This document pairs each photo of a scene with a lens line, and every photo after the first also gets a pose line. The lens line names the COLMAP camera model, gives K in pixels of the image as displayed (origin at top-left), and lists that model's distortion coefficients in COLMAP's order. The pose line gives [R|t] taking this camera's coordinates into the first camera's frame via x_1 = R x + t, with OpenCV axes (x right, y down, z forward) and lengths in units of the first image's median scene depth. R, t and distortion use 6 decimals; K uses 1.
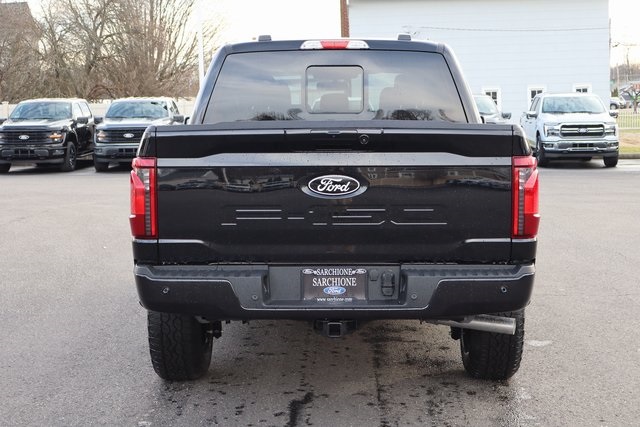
lens RADIAL K [[1146.7, 0, 319.2], [0, 1146.7, 211.3], [0, 0, 1]] dist [-0.040265, 0.000000]
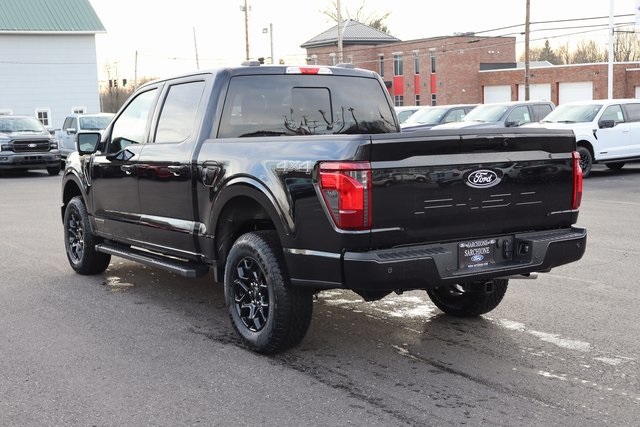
lens RADIAL K [[919.2, 0, 320.2], [0, 919.2, 216.6], [0, 0, 1]] dist [-0.000011, 0.000000]
pose [[0.825734, -0.068221, 0.559919, -0.723156], [0.064518, 0.997567, 0.026397, -0.017852], [-0.560358, 0.014328, 0.828127, 0.228895]]
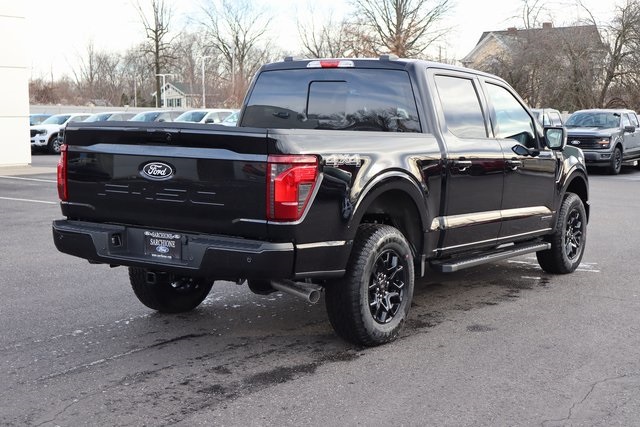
lens RADIAL K [[1003.6, 0, 318.8], [0, 1003.6, 212.0], [0, 0, 1]] dist [0.036401, 0.000000]
pose [[0.839985, 0.075003, -0.537402, 0.793339], [-0.072943, 0.997019, 0.025137, -0.017028], [0.537685, 0.018085, 0.842952, 0.111660]]
